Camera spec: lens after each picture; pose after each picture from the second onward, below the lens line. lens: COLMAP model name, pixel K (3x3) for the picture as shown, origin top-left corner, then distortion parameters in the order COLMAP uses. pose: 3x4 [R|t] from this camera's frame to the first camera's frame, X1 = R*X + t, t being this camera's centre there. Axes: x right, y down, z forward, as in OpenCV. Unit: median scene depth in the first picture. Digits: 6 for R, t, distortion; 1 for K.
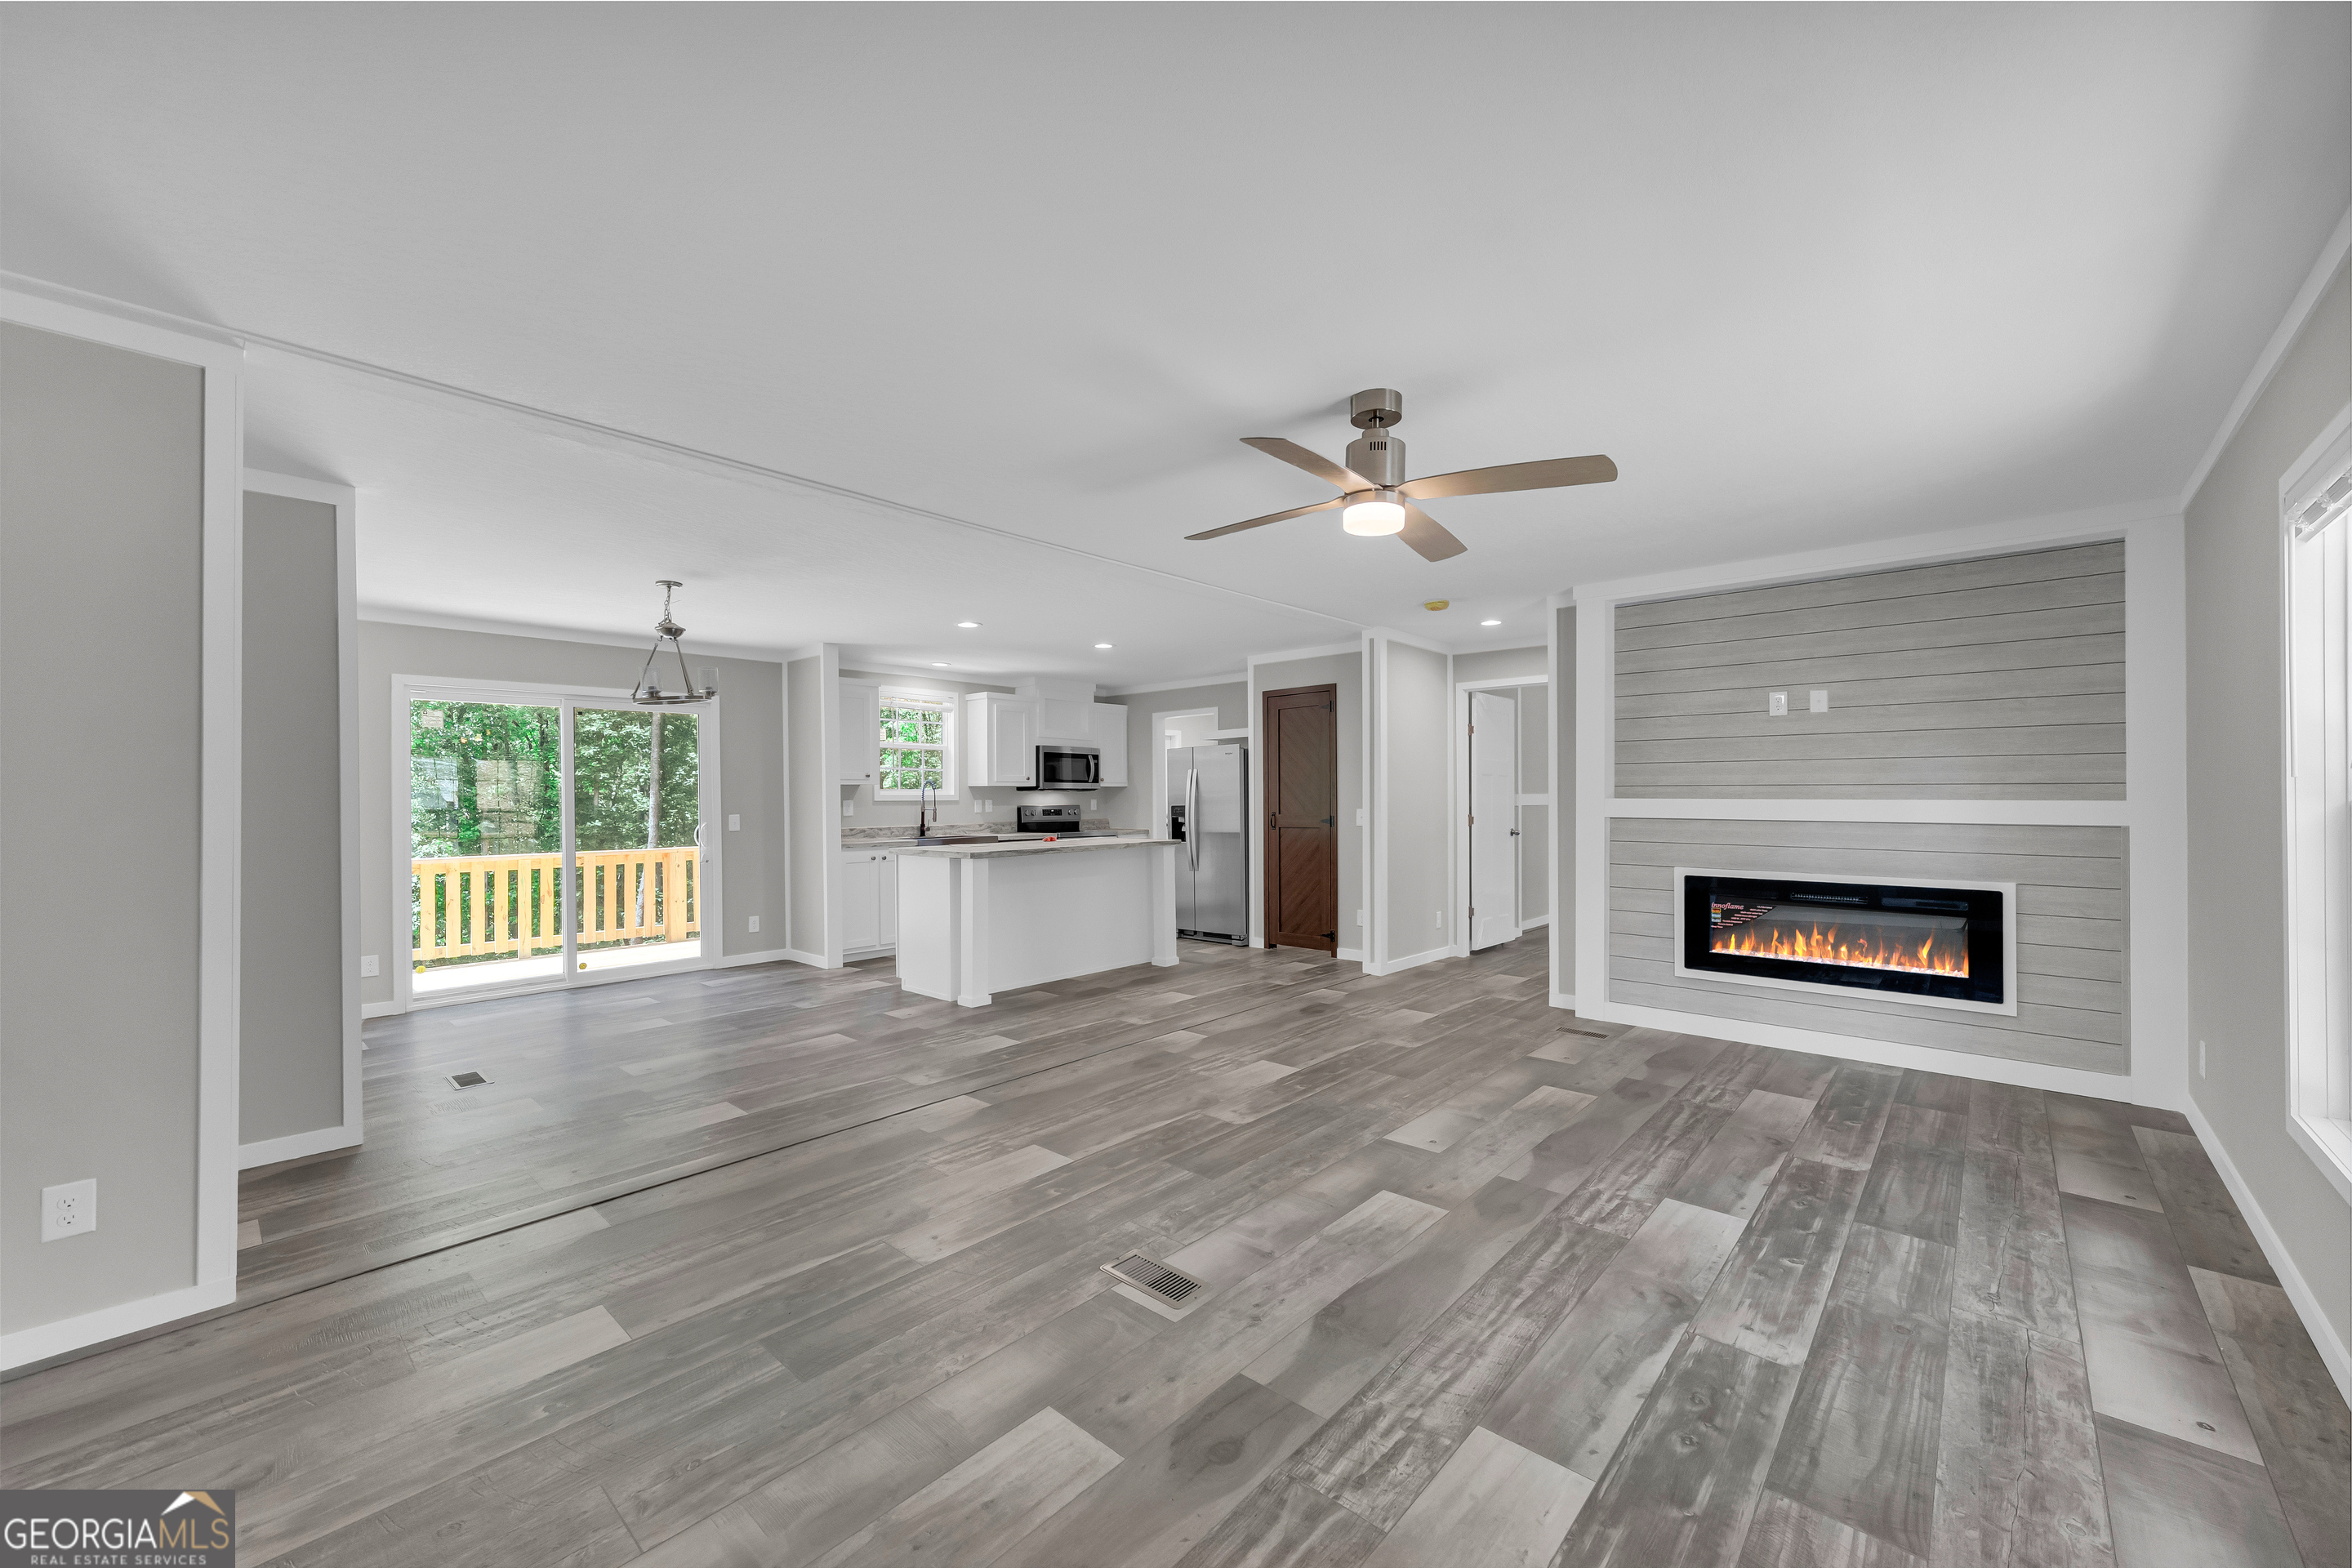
lens RADIAL K [[911.8, 0, 1164.0], [0, 911.8, 795.9], [0, 0, 1]] dist [0.009446, 0.000909]
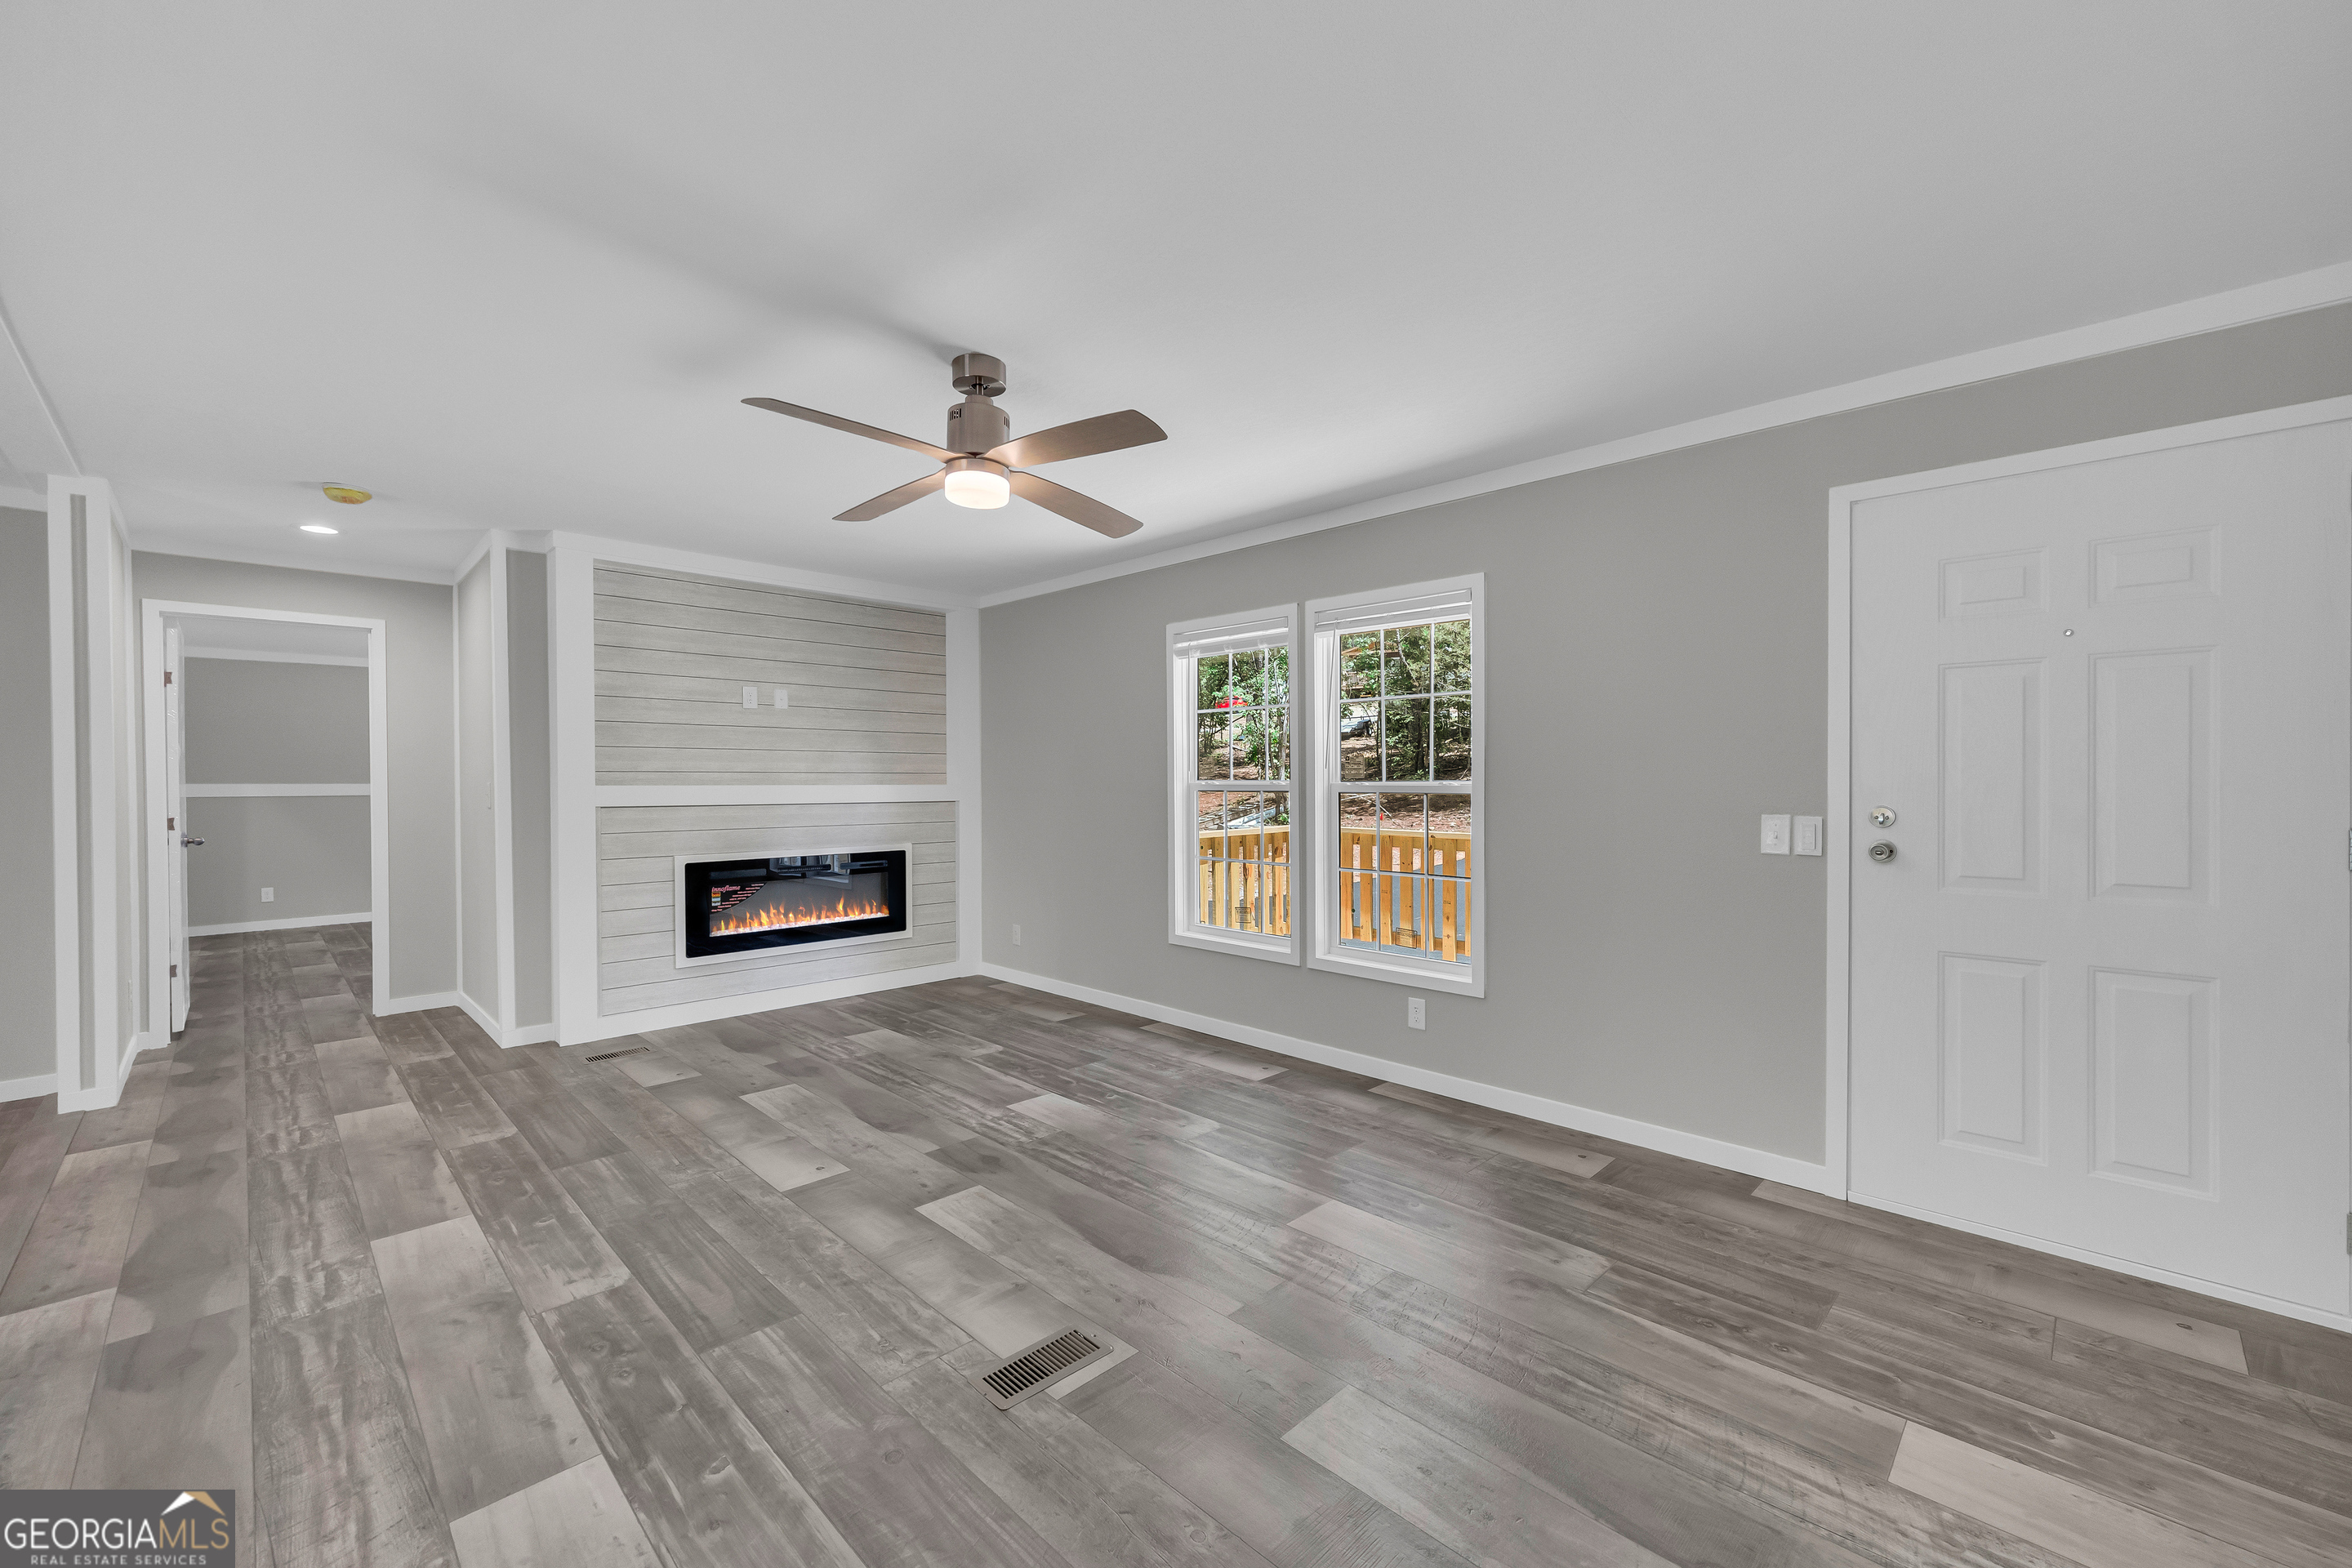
lens RADIAL K [[937.0, 0, 1206.3], [0, 937.0, 834.3], [0, 0, 1]] dist [-0.000391, 0.002545]
pose [[0.031720, -0.054275, 0.998022, -0.720716], [0.003362, 0.998525, 0.054196, 0.004959], [-0.999491, 0.001636, 0.031856, 0.724831]]
